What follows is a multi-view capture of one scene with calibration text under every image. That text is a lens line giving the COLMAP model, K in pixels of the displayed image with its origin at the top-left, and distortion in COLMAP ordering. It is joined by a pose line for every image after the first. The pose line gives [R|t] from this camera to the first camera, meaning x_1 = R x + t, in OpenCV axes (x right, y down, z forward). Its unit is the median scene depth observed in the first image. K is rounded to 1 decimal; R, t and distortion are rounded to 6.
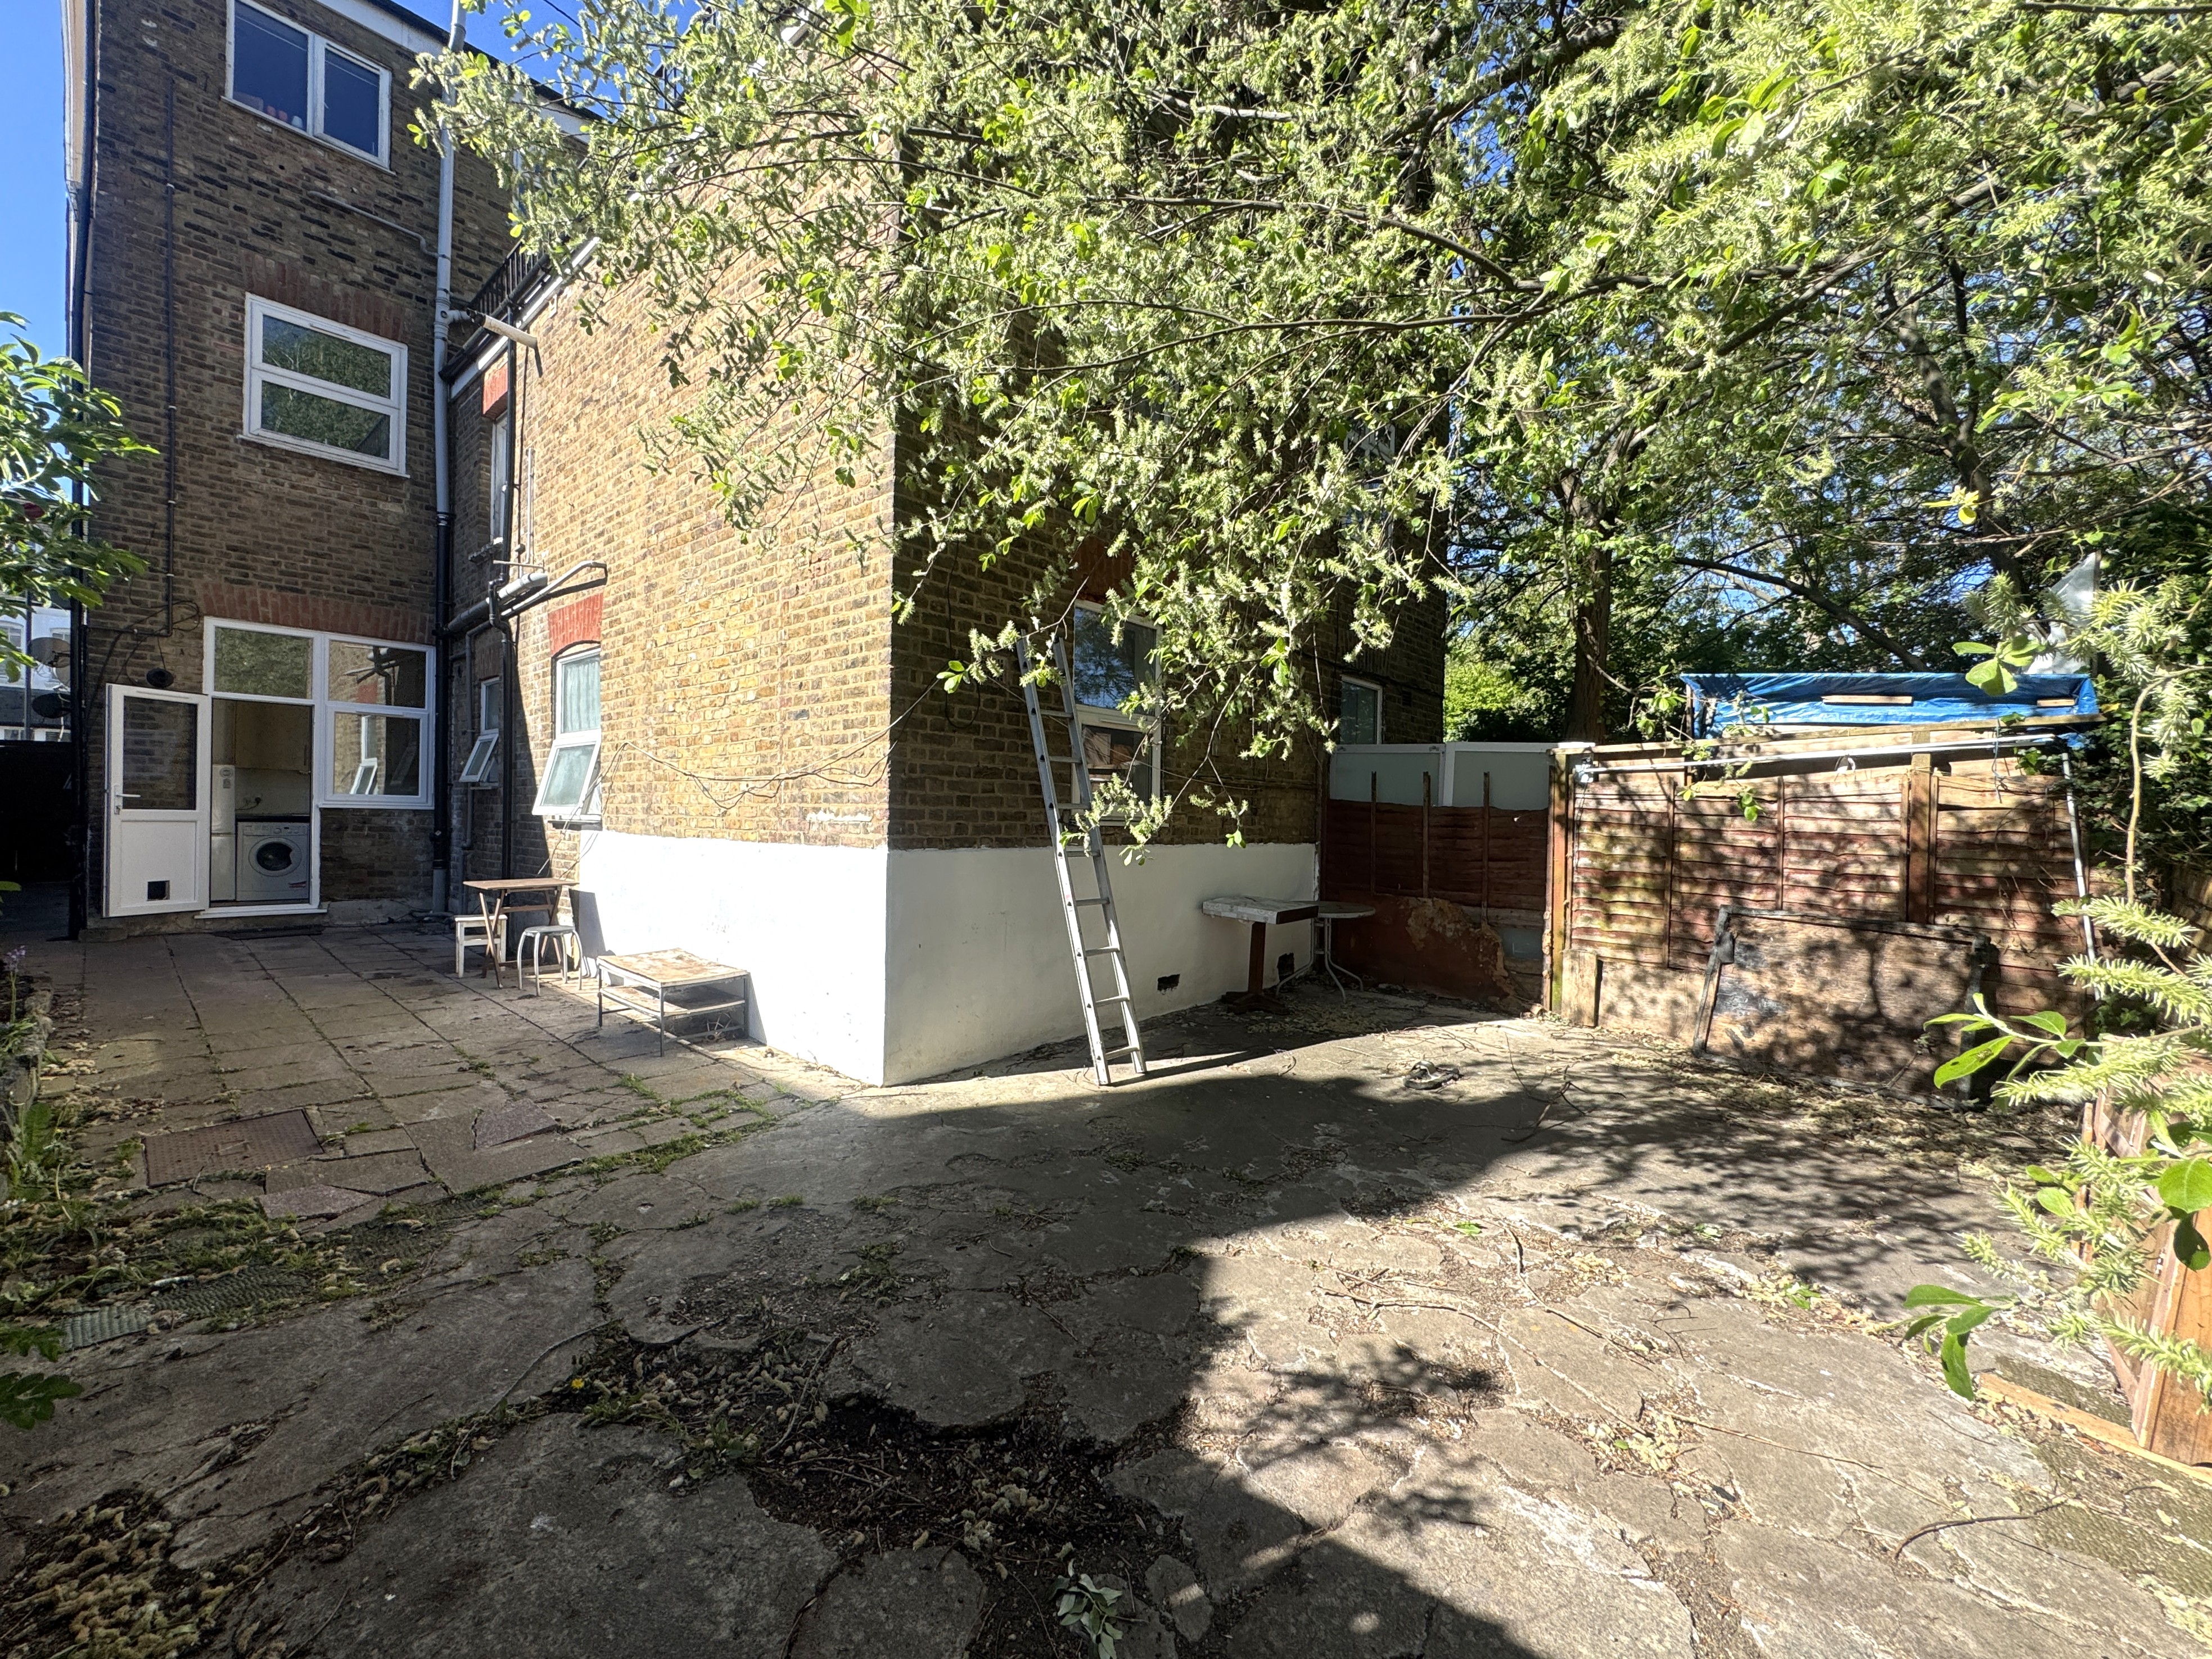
lens RADIAL K [[878.0, 0, 1095.7], [0, 878.0, 836.2], [0, 0, 1]] dist [-0.001048, -0.000055]
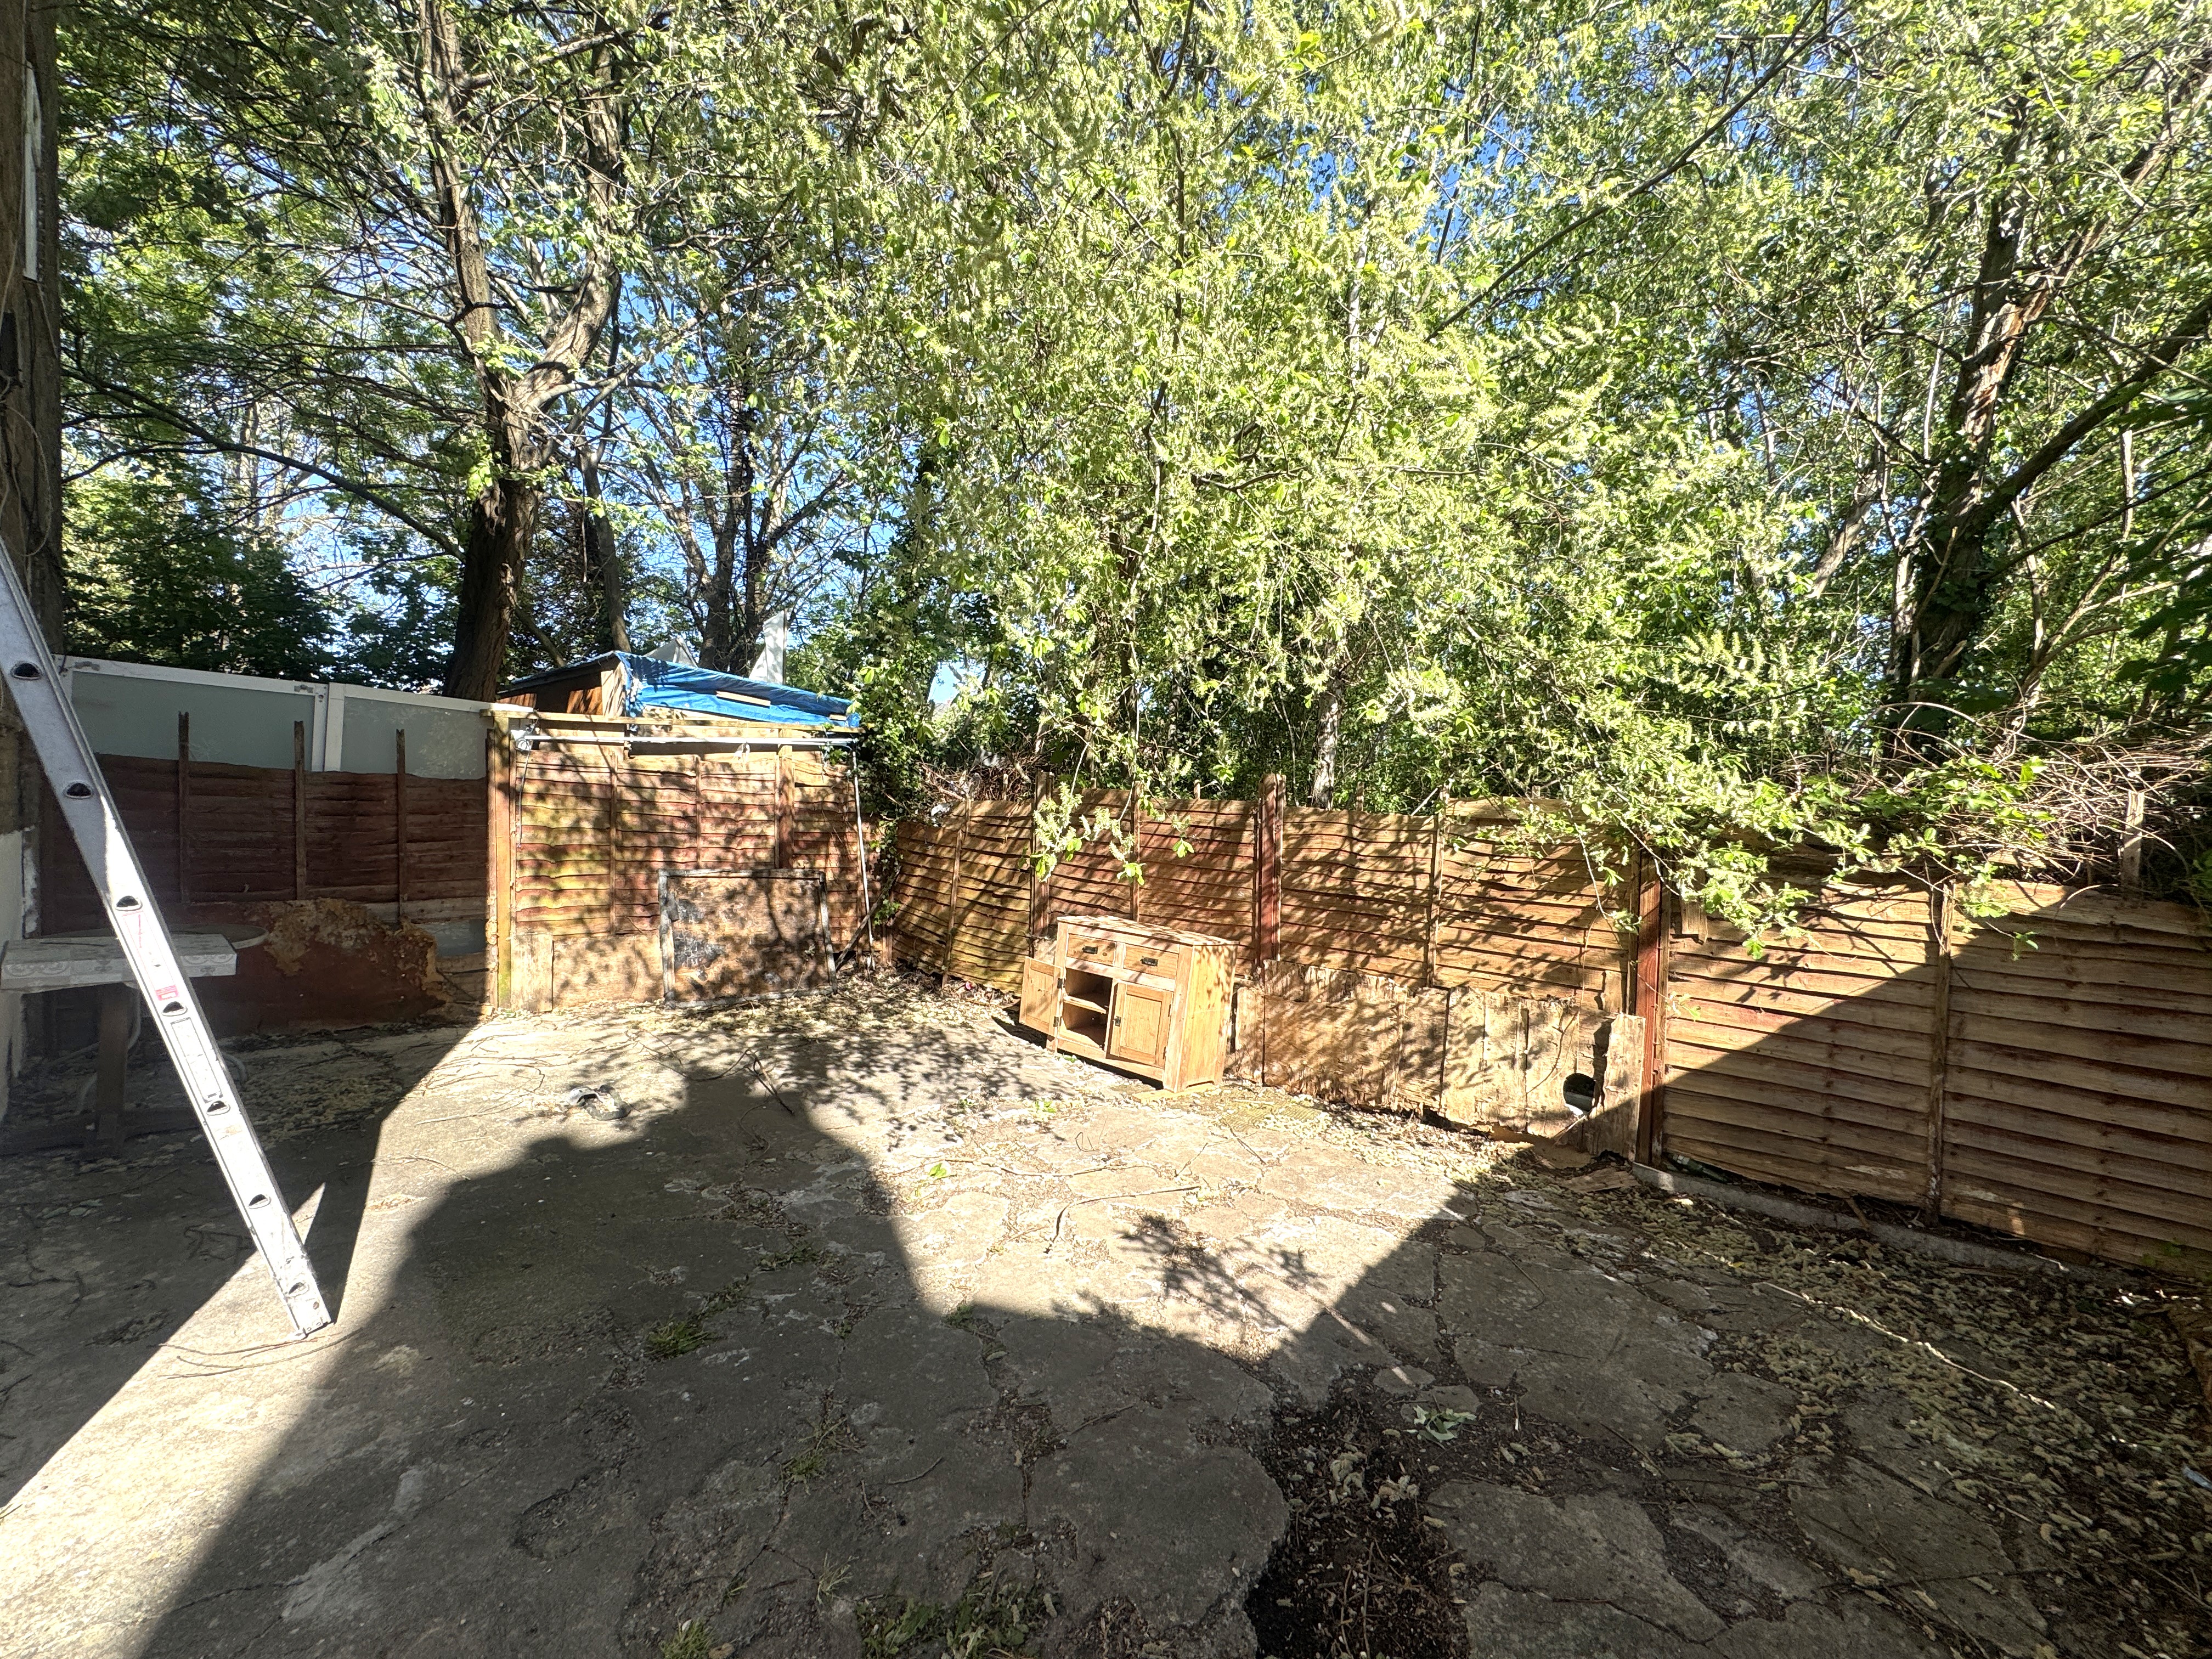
lens RADIAL K [[878.1, 0, 1088.2], [0, 878.1, 826.3], [0, 0, 1]] dist [-0.001048, -0.000055]
pose [[0.041624, -0.051623, 0.997799, -0.544347], [-0.008068, 0.998614, 0.052001, -0.053426], [-0.999101, -0.010214, 0.041150, 0.597069]]
